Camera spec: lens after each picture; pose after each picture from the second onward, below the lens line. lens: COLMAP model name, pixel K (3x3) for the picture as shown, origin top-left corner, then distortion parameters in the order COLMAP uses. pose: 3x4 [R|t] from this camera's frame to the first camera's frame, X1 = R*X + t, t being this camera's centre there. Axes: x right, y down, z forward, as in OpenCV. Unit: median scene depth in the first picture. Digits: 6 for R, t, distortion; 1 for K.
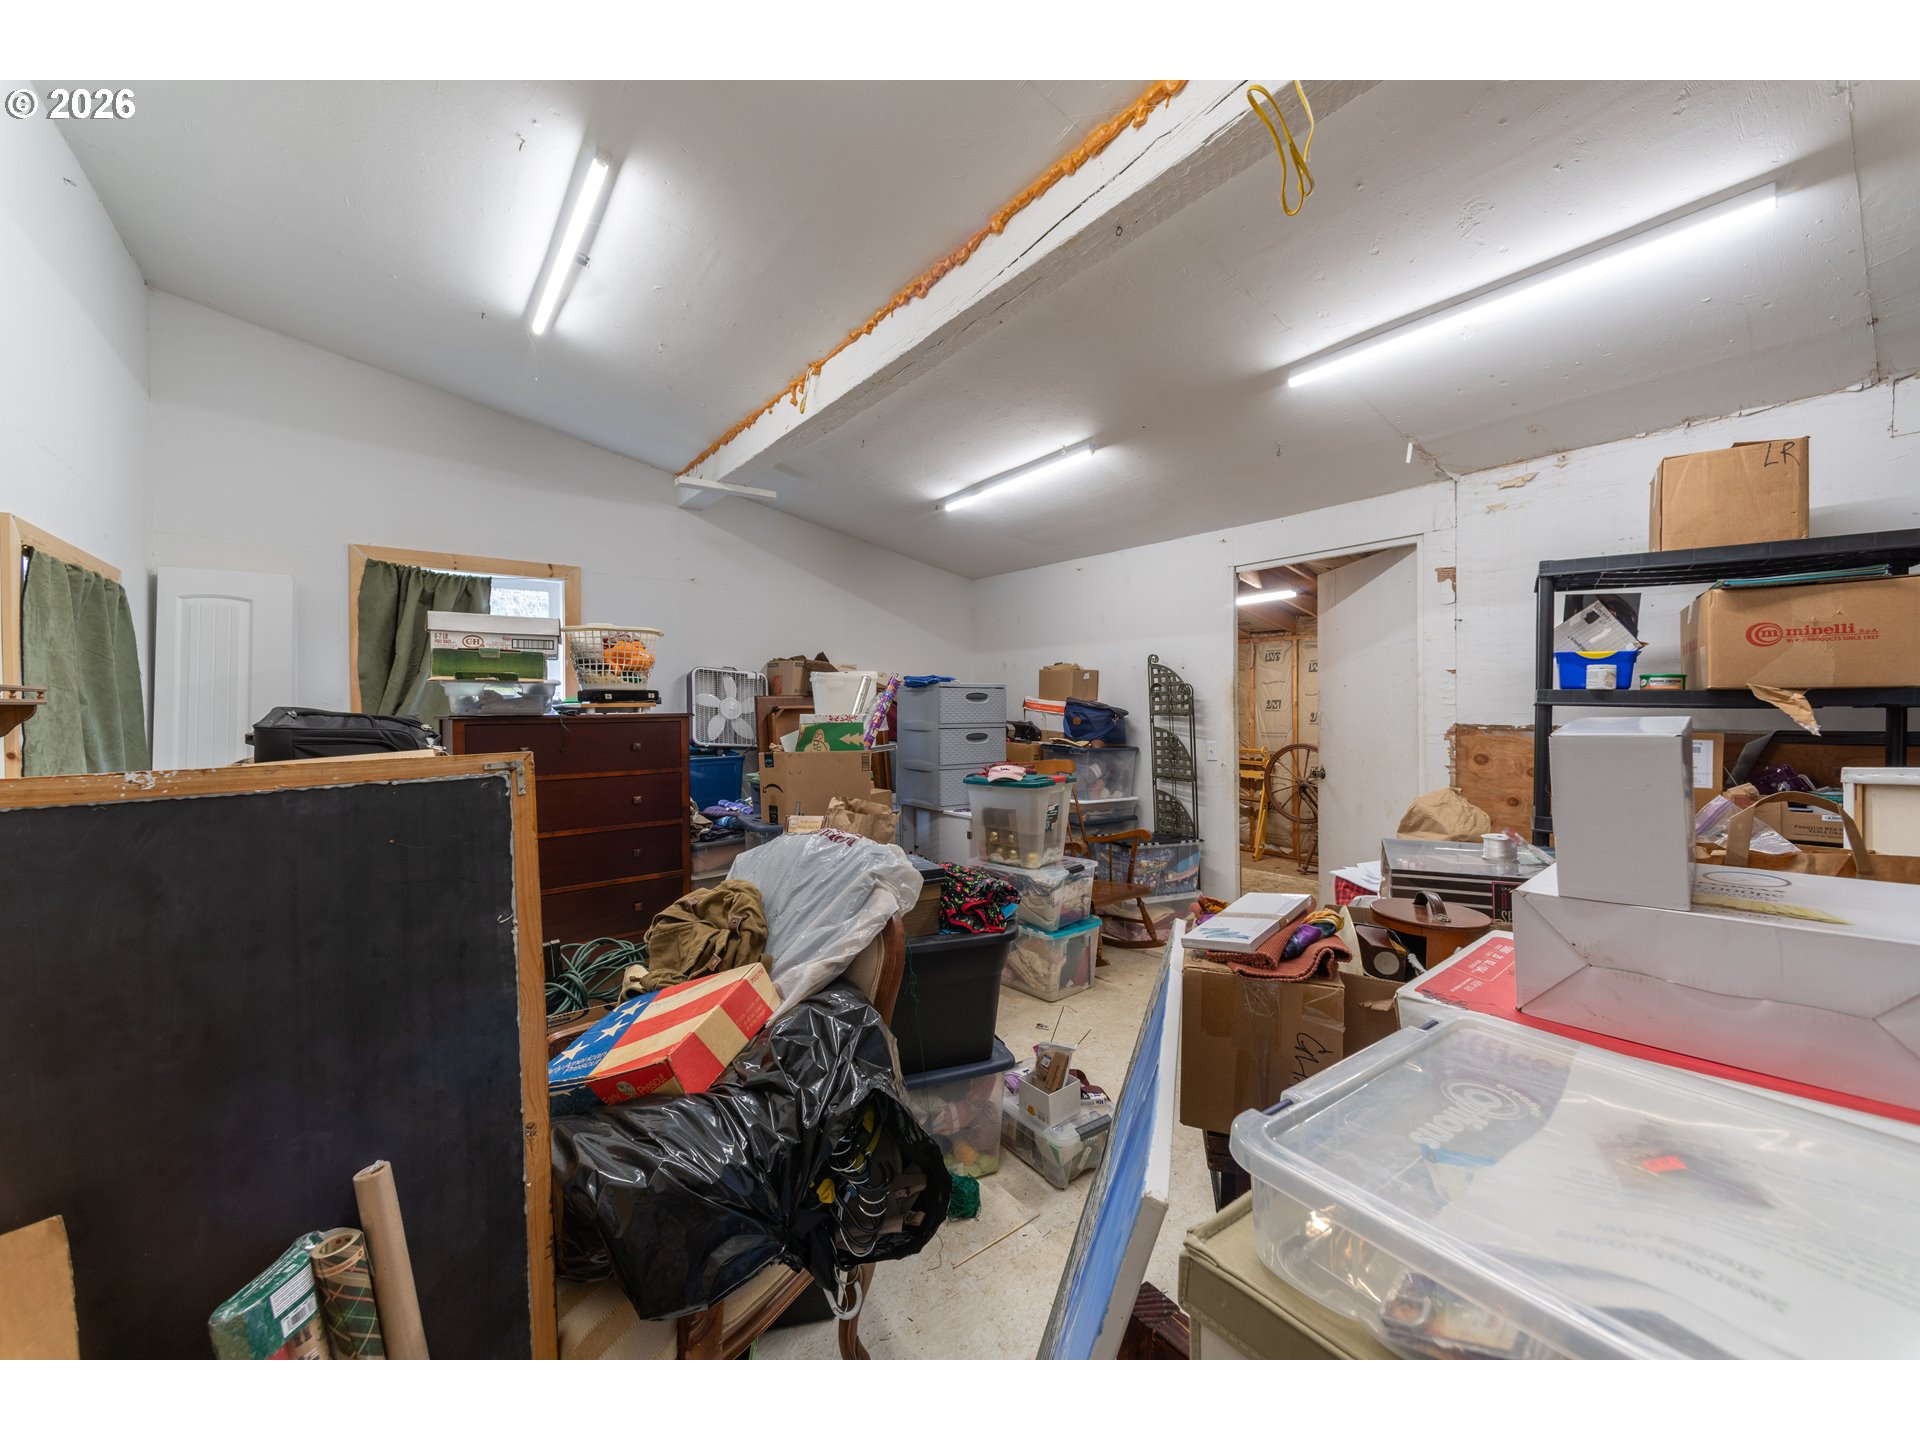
lens RADIAL K [[756.5, 0, 949.0], [0, 756.5, 716.7], [0, 0, 1]] dist [0.002886, 0.000242]
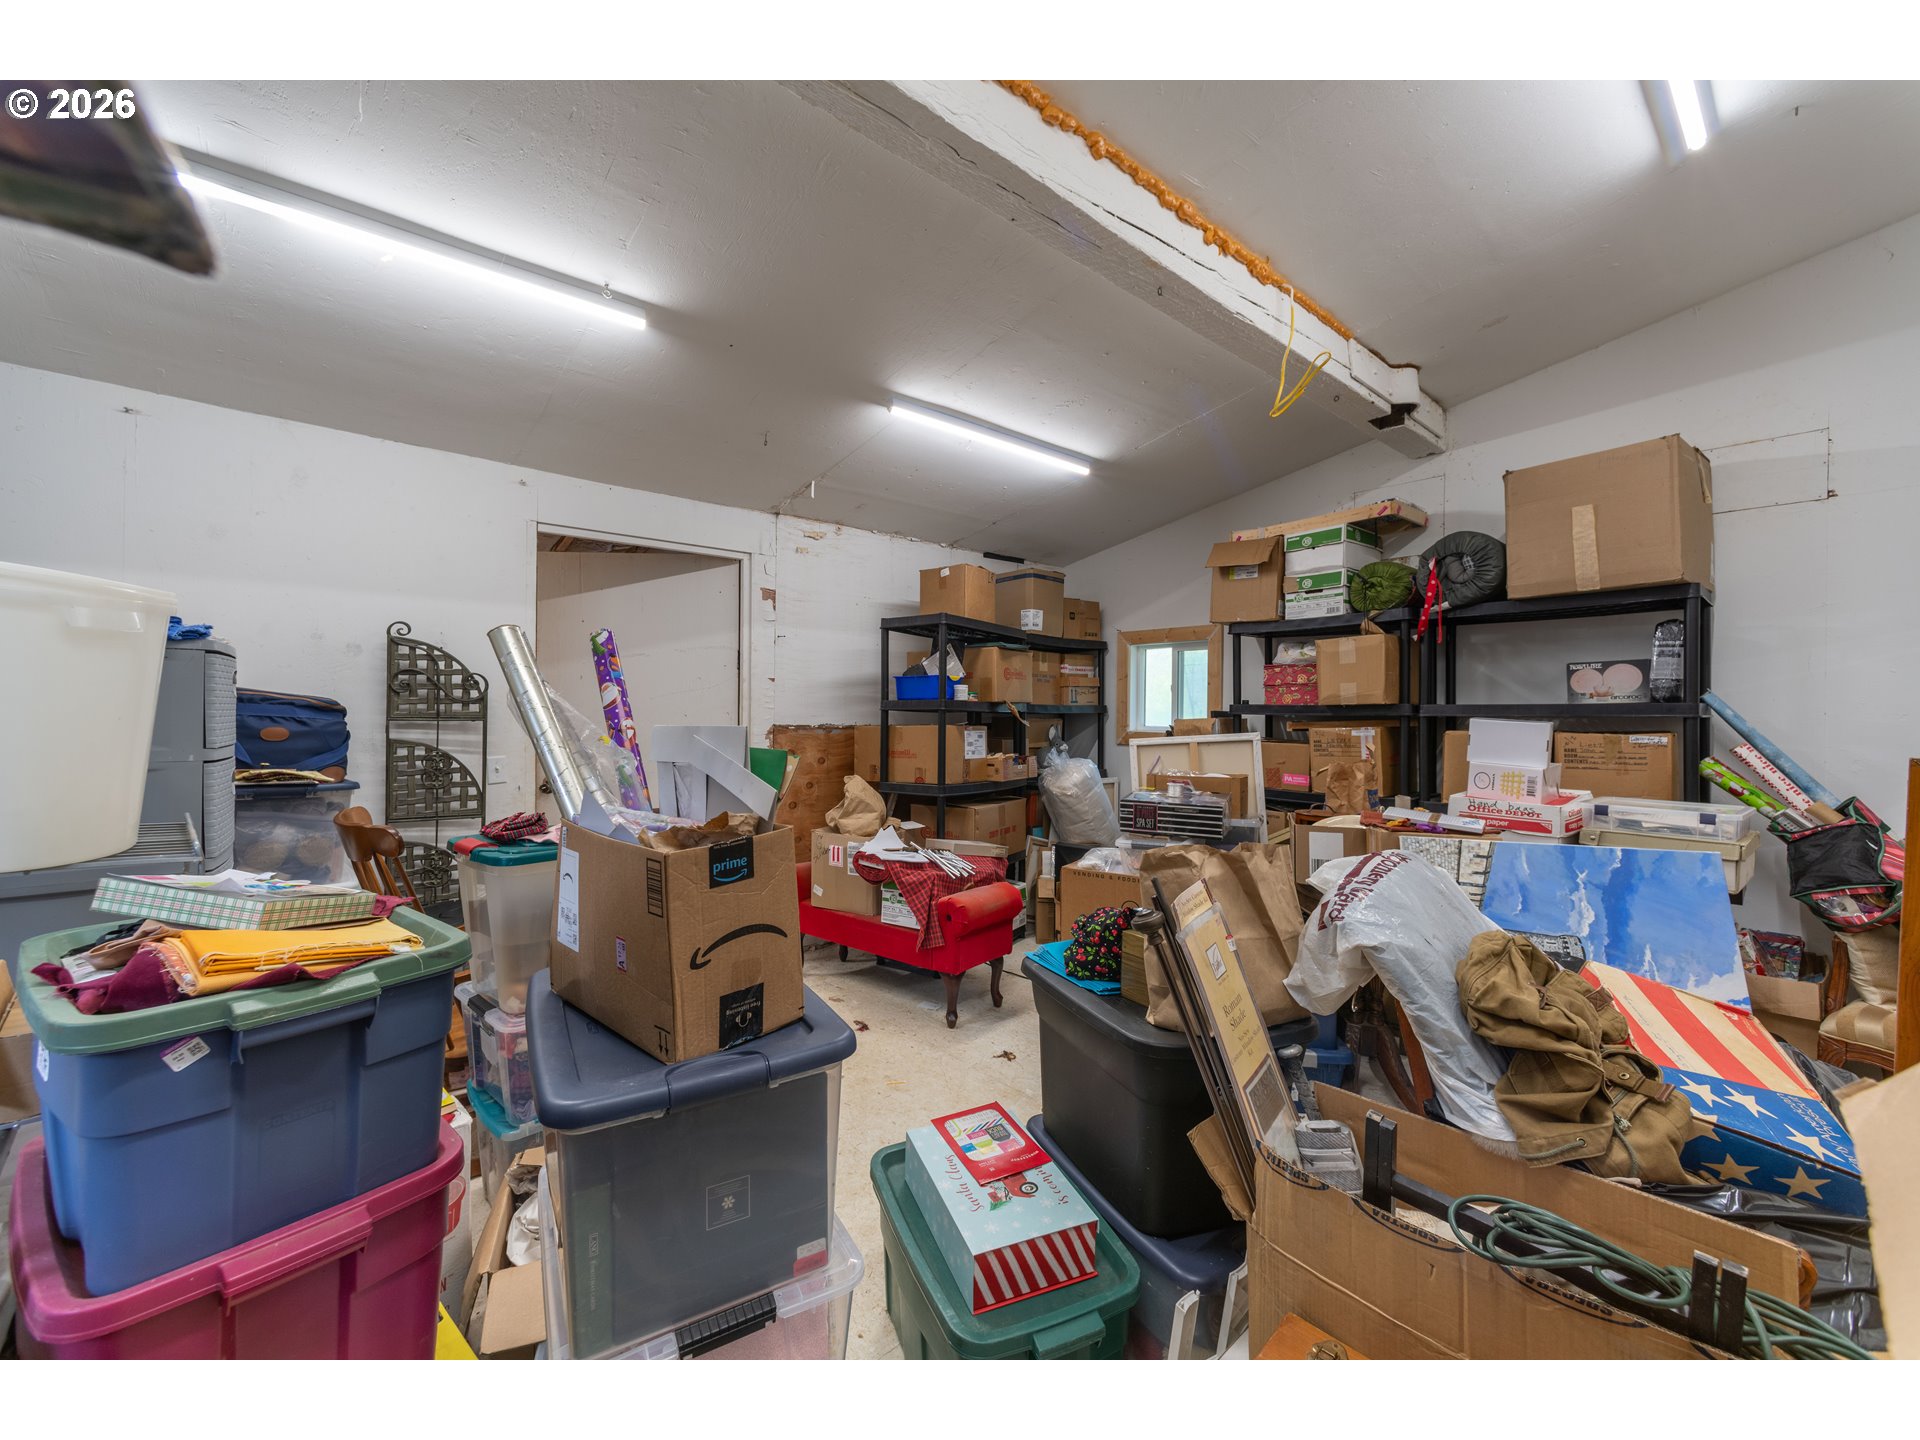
lens RADIAL K [[756.5, 0, 949.4], [0, 756.5, 710.3], [0, 0, 1]] dist [0.002886, 0.000242]
pose [[-0.071951, 0.003137, 0.997403, -0.510303], [0.006625, 0.999974, -0.002668, -0.007753], [-0.997386, 0.006416, -0.071970, 0.811104]]
